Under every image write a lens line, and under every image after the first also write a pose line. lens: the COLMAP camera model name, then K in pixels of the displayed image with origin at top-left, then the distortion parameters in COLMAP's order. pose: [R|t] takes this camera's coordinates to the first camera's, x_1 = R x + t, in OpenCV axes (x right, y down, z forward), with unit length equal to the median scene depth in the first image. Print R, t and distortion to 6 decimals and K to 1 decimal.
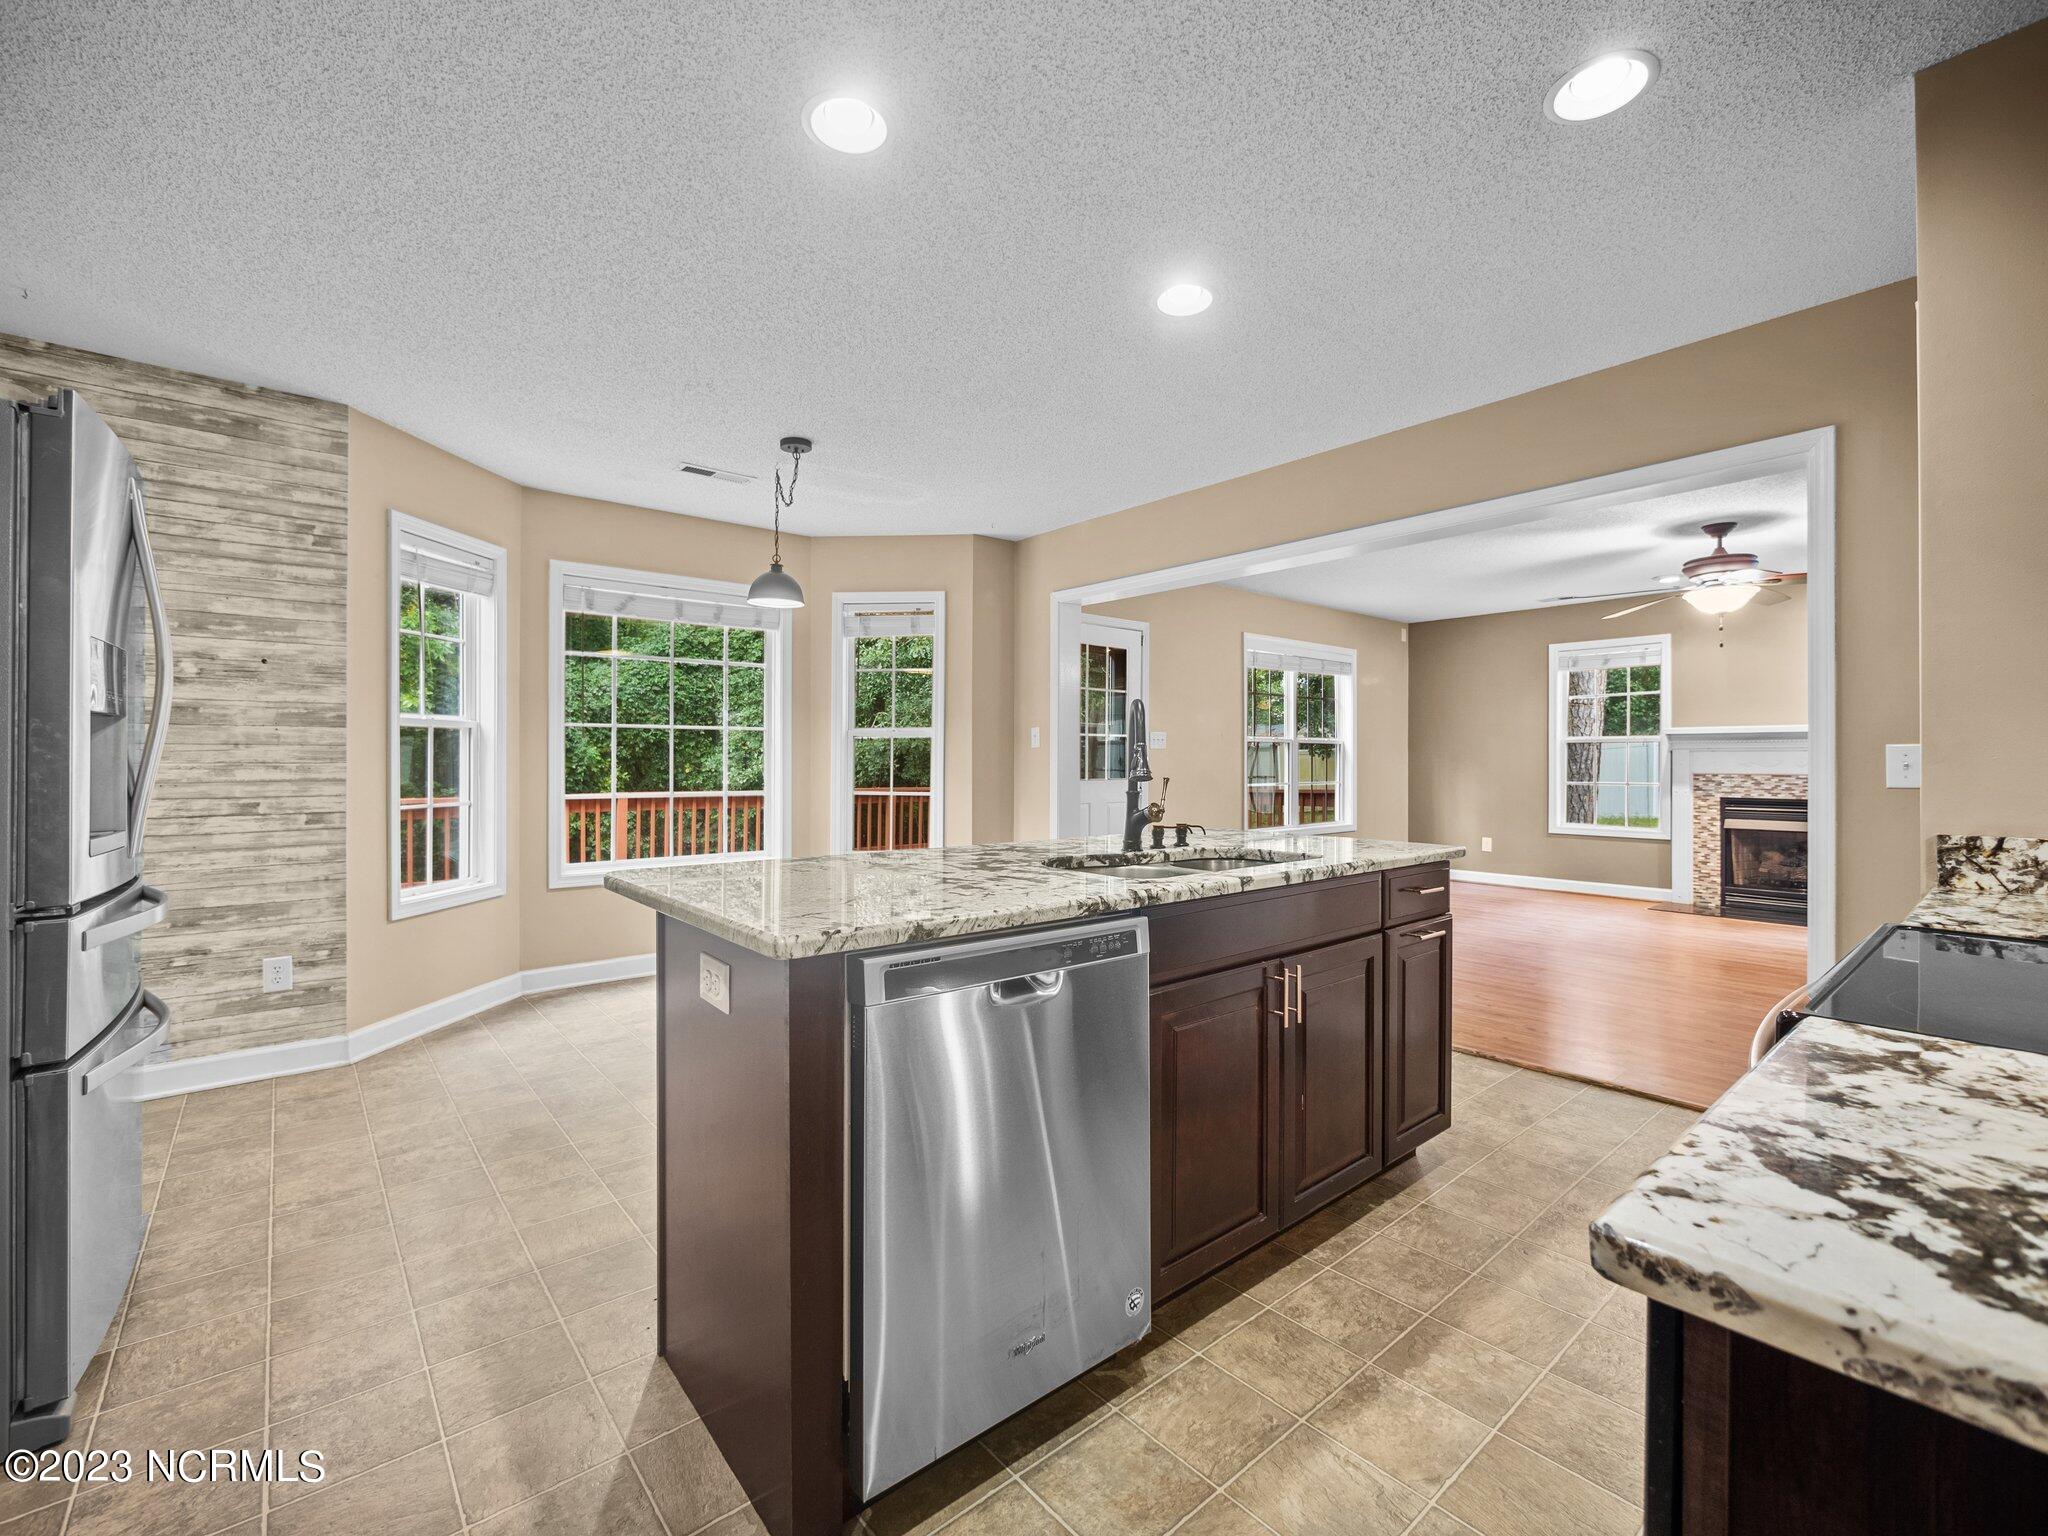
lens RADIAL K [[893.1, 0, 1026.8], [0, 893.1, 766.9], [0, 0, 1]] dist [-0.002976, -0.000468]
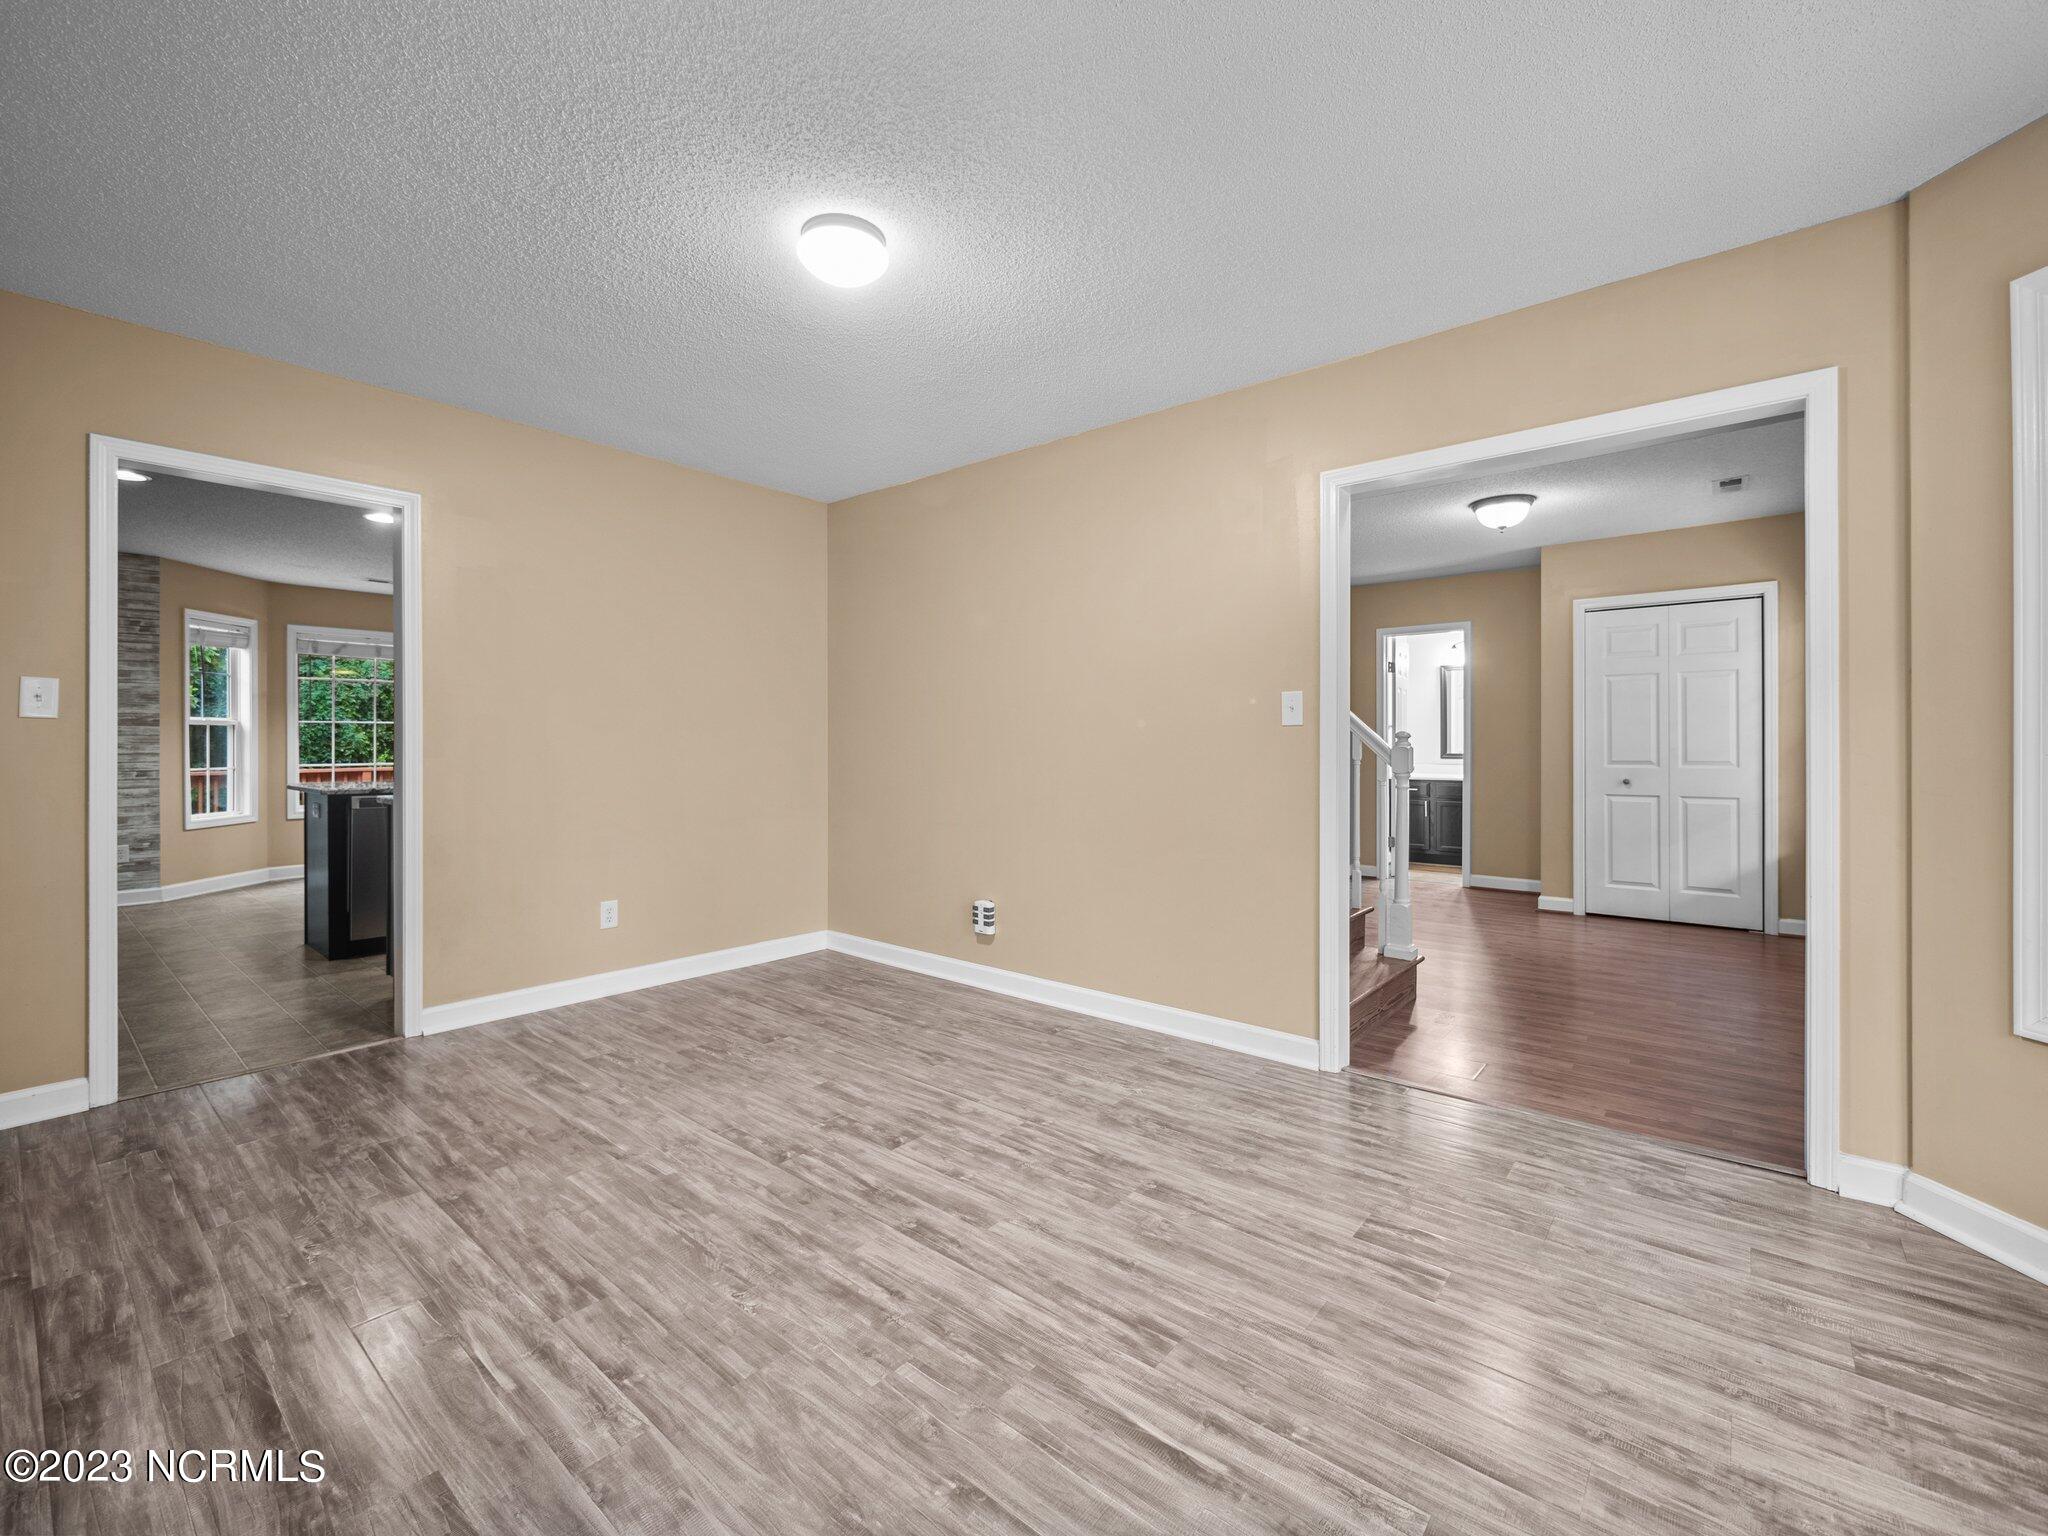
lens RADIAL K [[893.1, 0, 1023.1], [0, 893.1, 757.7], [0, 0, 1]] dist [-0.002976, -0.000468]
pose [[0.987502, -0.005464, 0.157509, 0.756232], [0.005386, 0.999985, 0.000921, 0.031299], [-0.157511, -0.000061, 0.987517, -1.164459]]
